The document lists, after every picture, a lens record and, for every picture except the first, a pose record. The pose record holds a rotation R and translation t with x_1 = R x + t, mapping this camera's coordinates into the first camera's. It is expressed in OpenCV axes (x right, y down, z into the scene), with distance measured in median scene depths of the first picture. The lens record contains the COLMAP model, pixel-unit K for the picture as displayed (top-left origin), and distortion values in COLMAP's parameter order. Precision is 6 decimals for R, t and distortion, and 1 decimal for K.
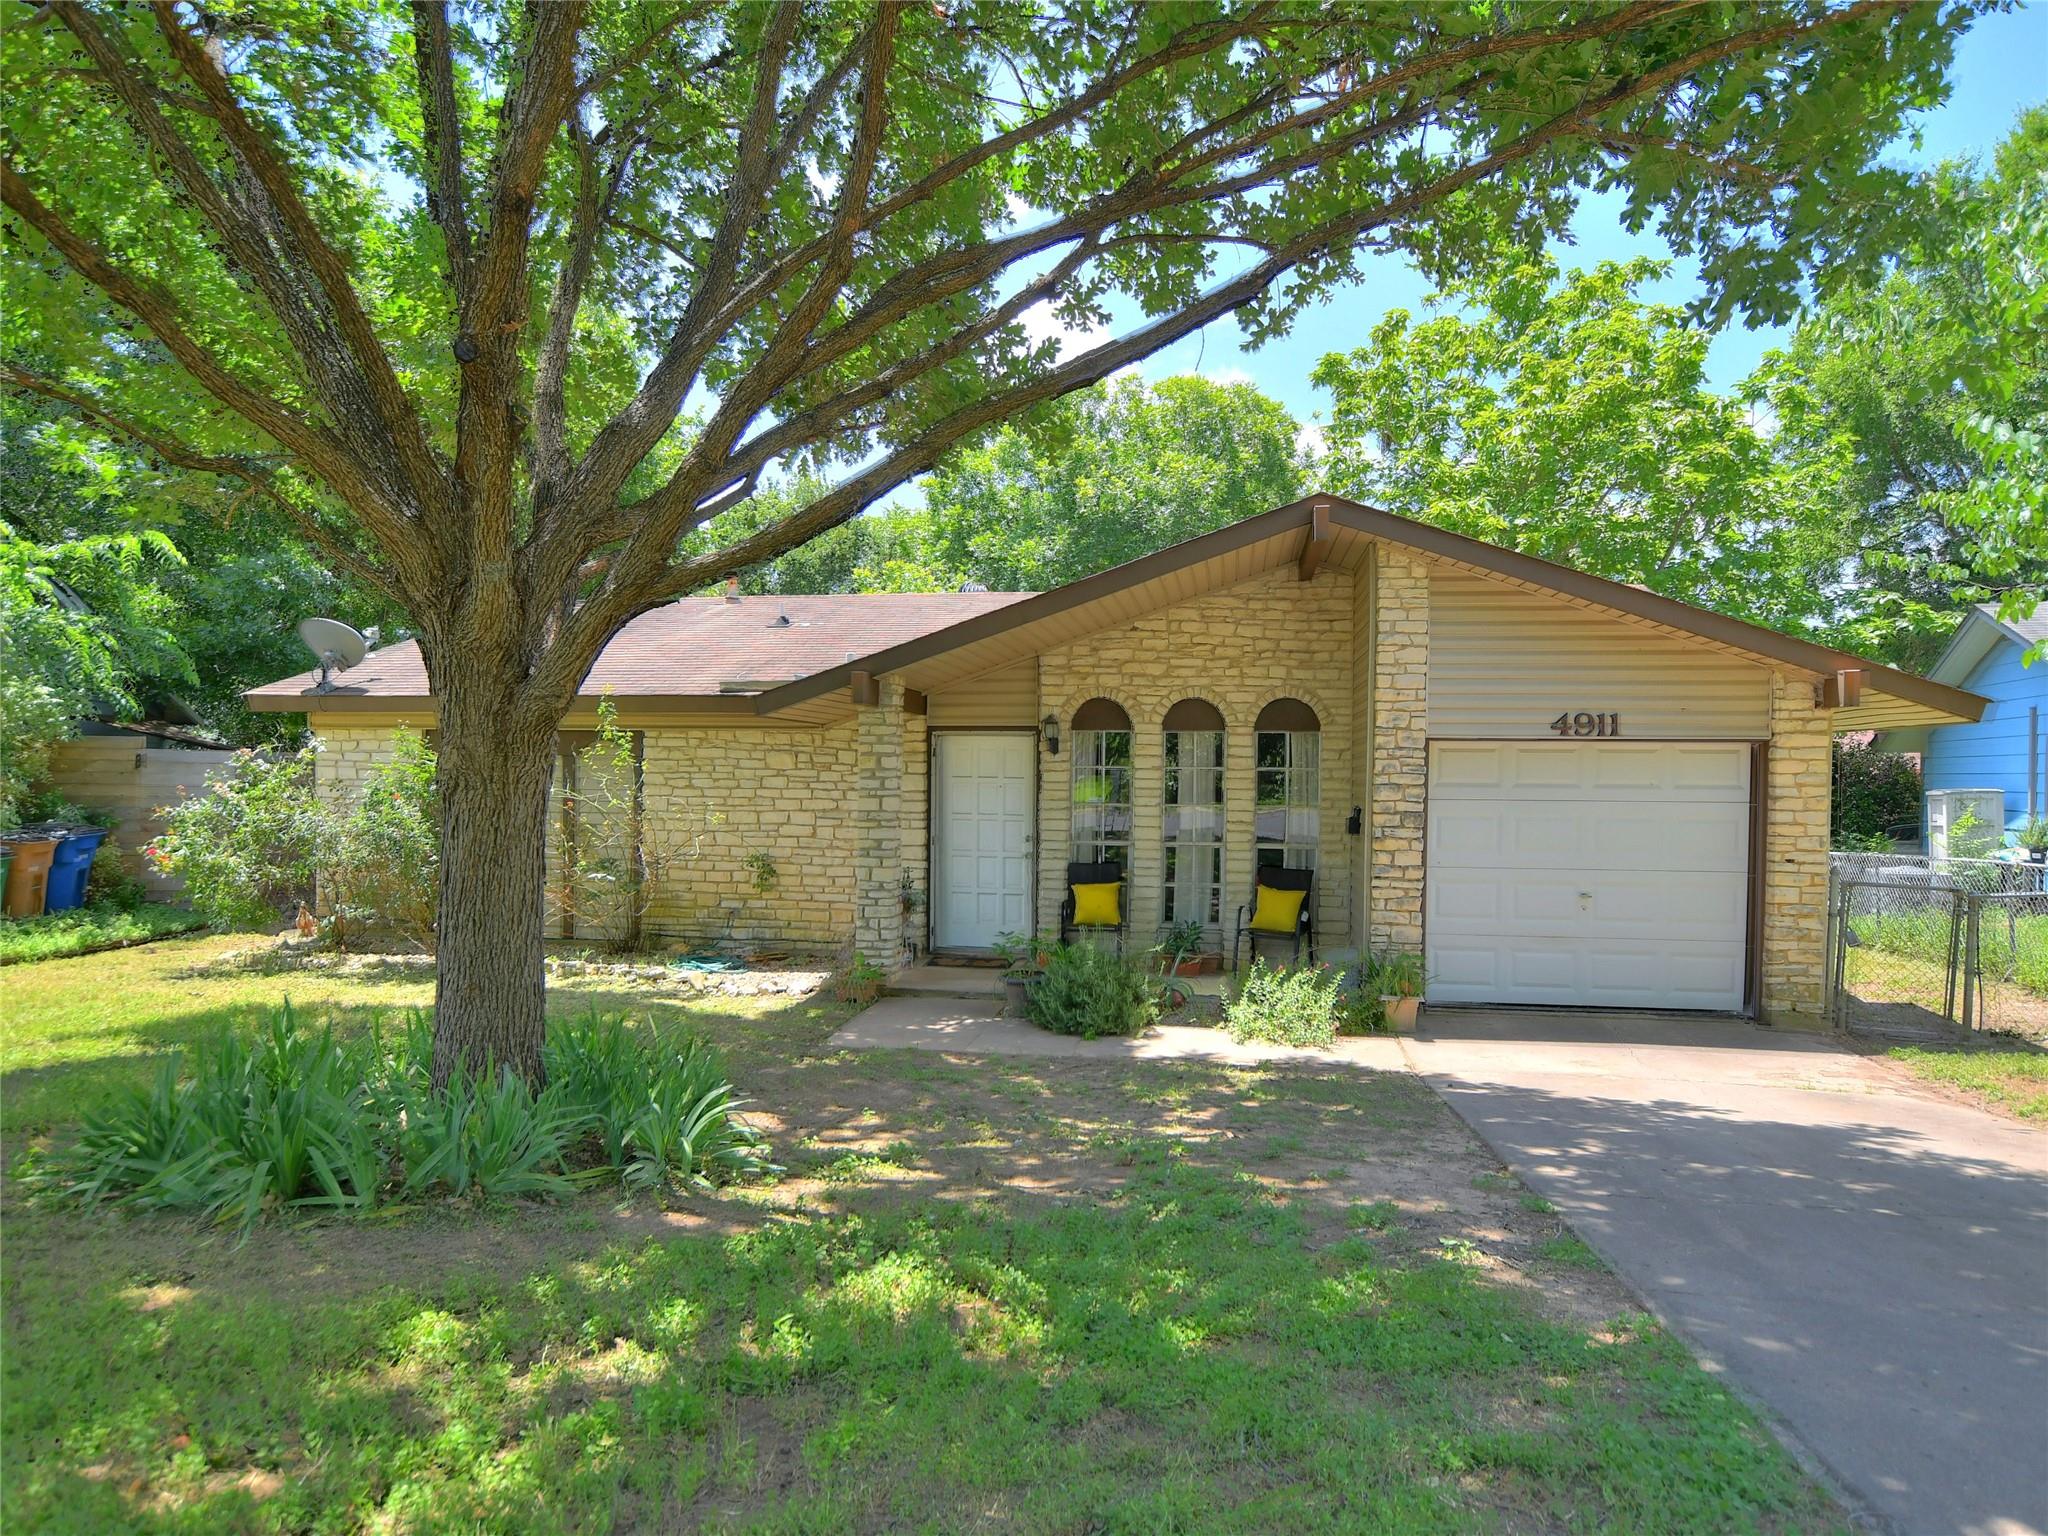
lens RADIAL K [[1079.3, 0, 1026.8], [0, 1079.3, 767.8], [0, 0, 1]] dist [0.000345, 0.000147]
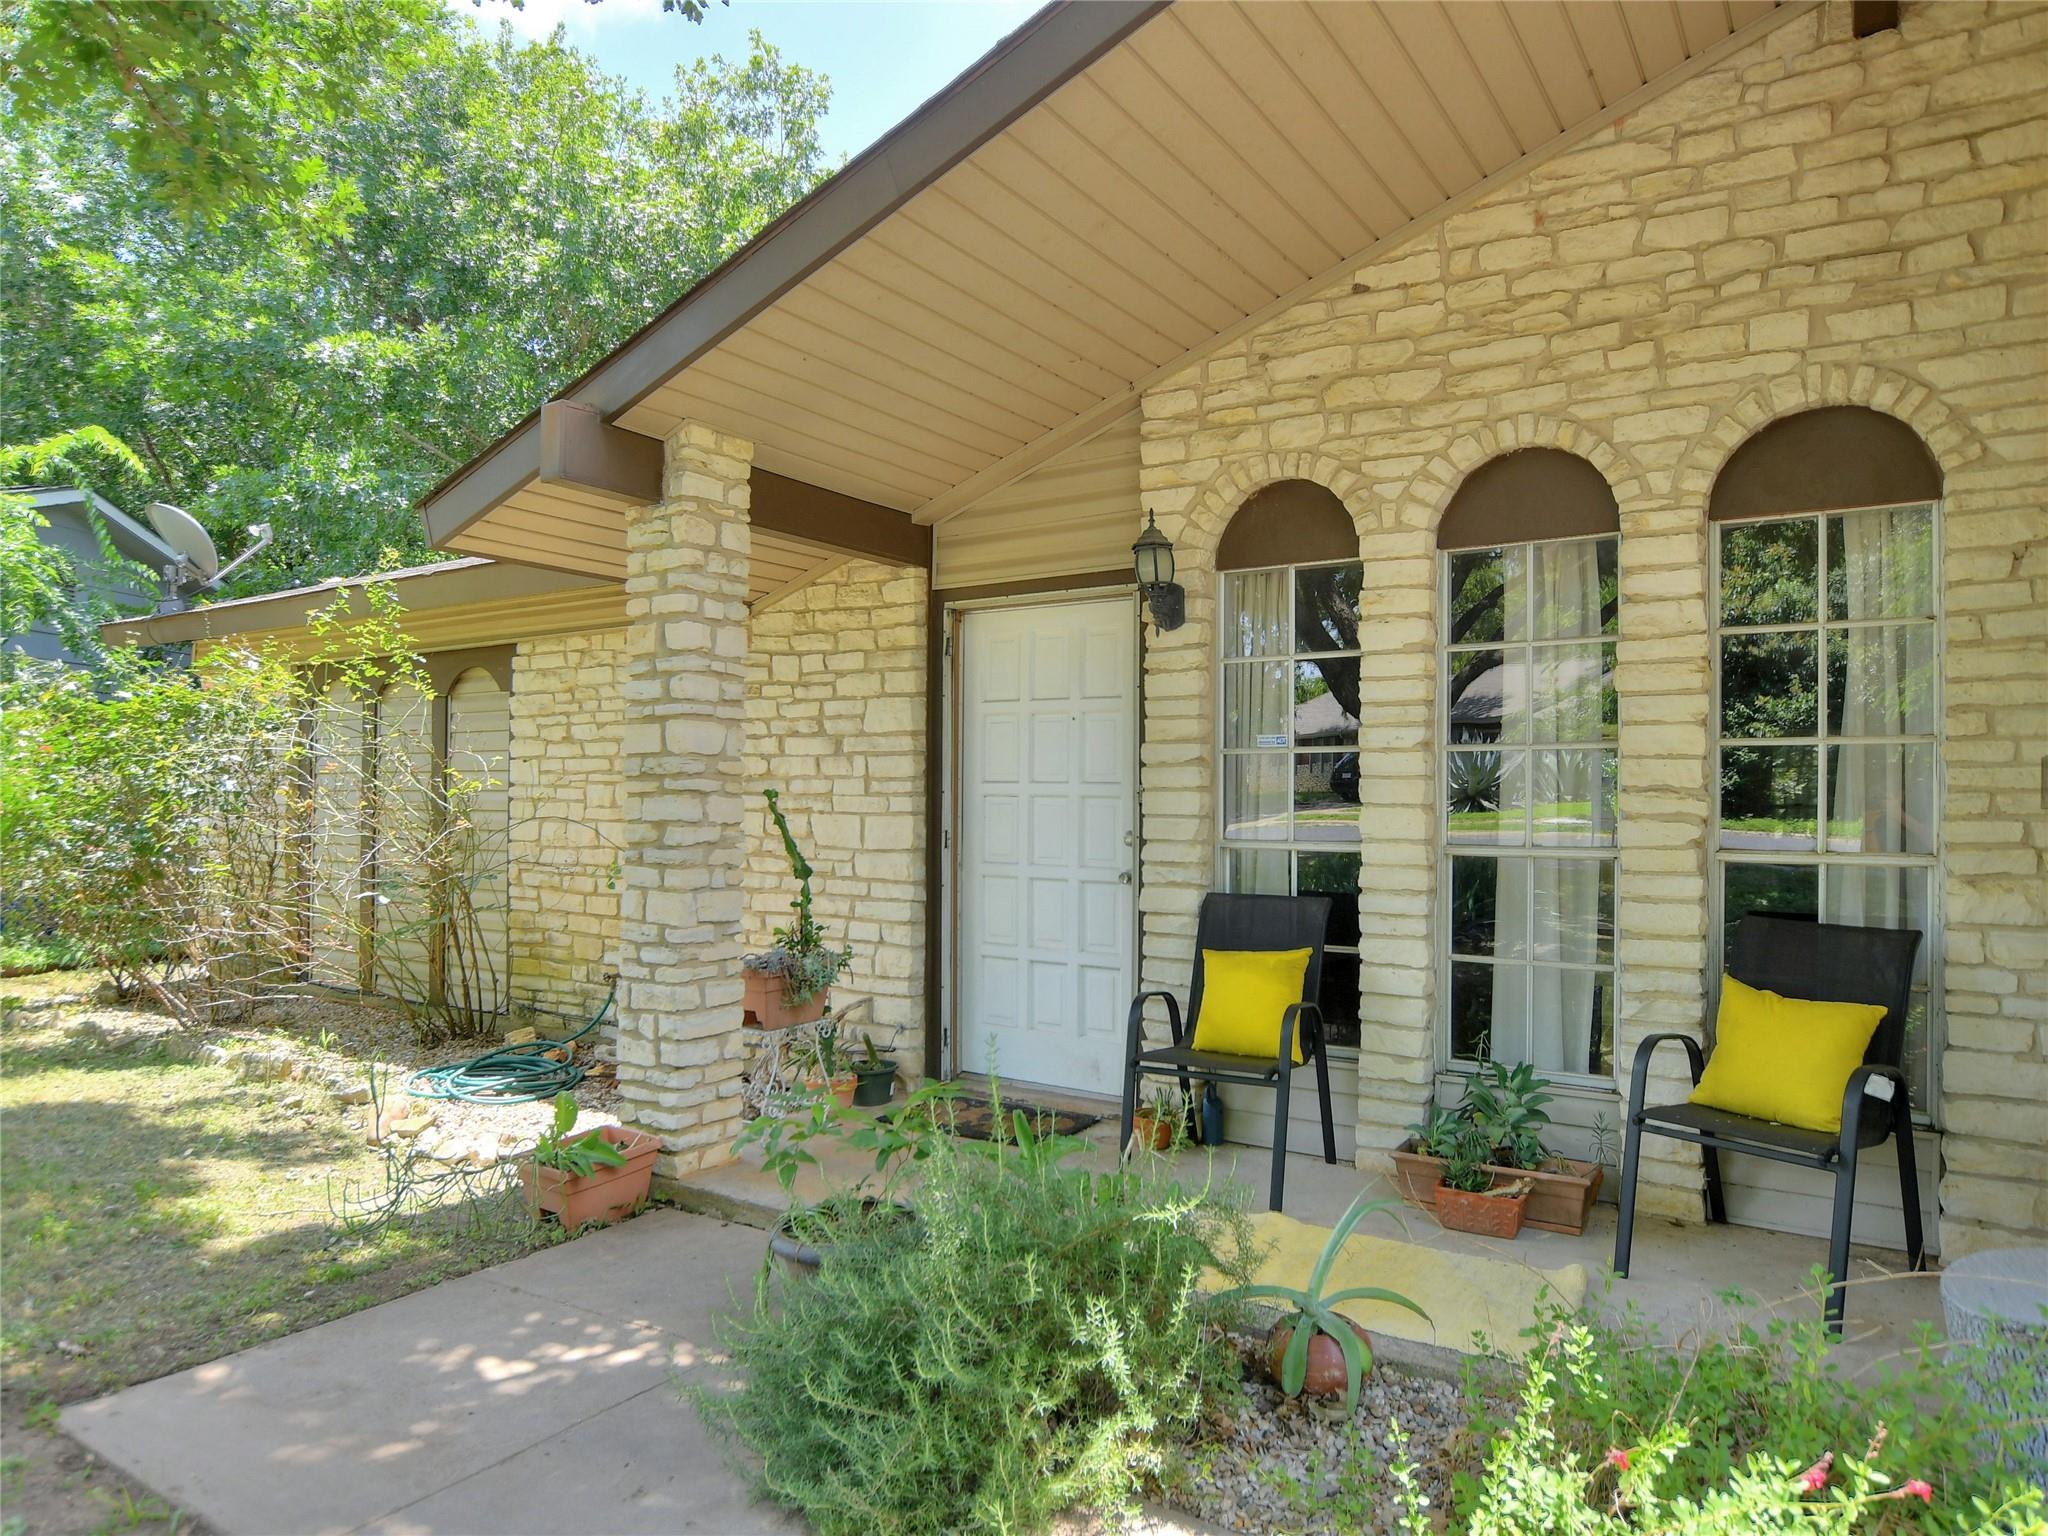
lens RADIAL K [[1293.8, 0, 1022.0], [0, 1293.8, 780.9], [0, 0, 1]] dist [-0.009335, 0.002528]
pose [[0.923395, -0.006714, -0.383793, 0.165856], [0.002920, 0.999941, -0.010467, 0.051042], [0.383840, 0.008544, 0.923360, 0.541084]]
